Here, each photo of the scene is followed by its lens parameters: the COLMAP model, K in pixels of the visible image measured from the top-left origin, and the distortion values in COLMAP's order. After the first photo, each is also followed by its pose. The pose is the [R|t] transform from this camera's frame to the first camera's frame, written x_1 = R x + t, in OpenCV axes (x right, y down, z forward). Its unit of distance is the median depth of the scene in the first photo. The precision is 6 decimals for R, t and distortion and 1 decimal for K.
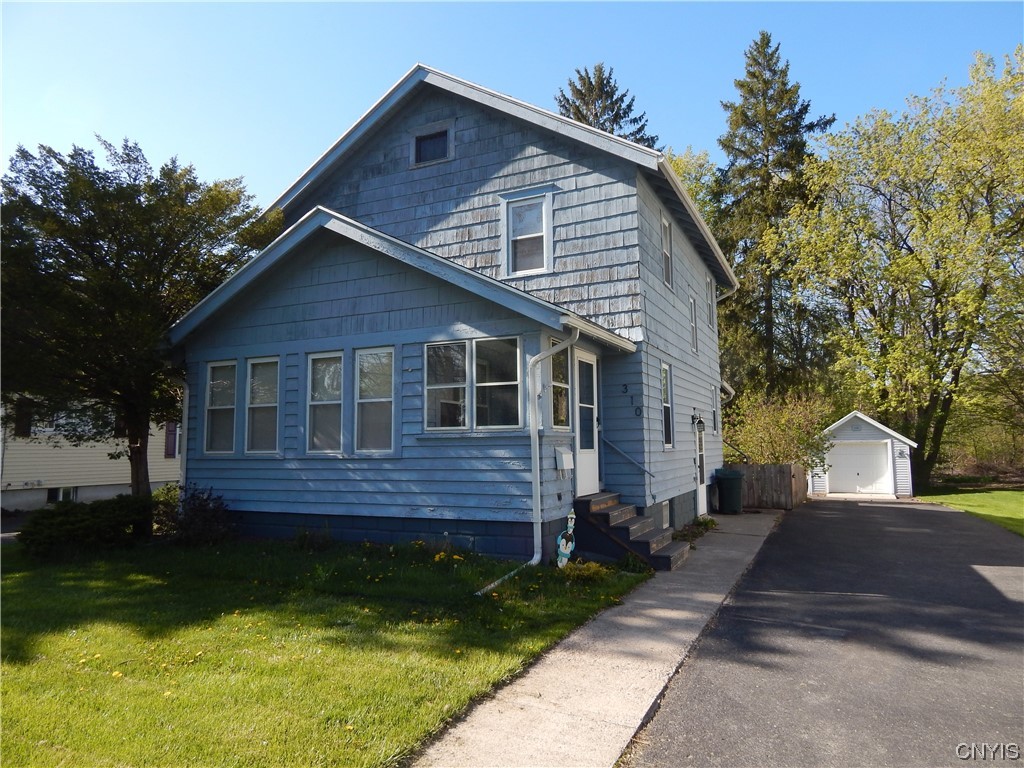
lens RADIAL K [[683.1, 0, 511.1], [0, 683.1, 379.4], [0, 0, 1]] dist [0.003912, 0.001106]
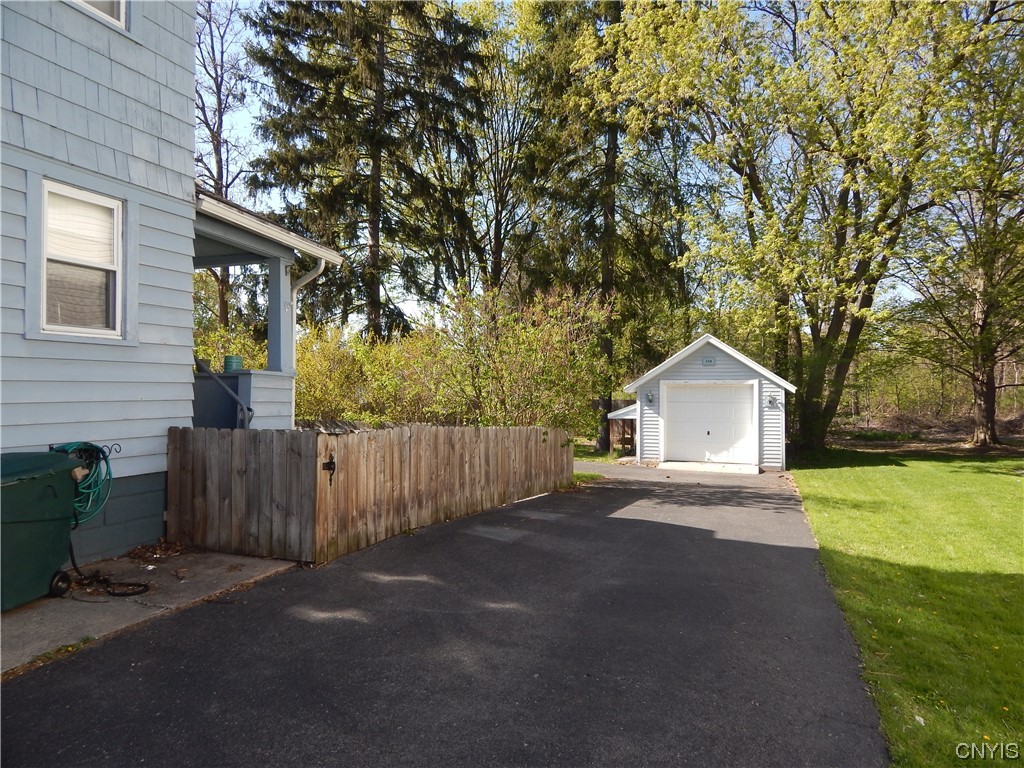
lens RADIAL K [[683.1, 0, 511.8], [0, 683.1, 387.5], [0, 0, 1]] dist [0.003912, 0.001106]
pose [[0.997448, 0.011955, 0.070392, 0.281074], [-0.018424, 0.995591, 0.091973, 0.040772], [-0.068982, -0.093035, 0.993270, 0.385660]]
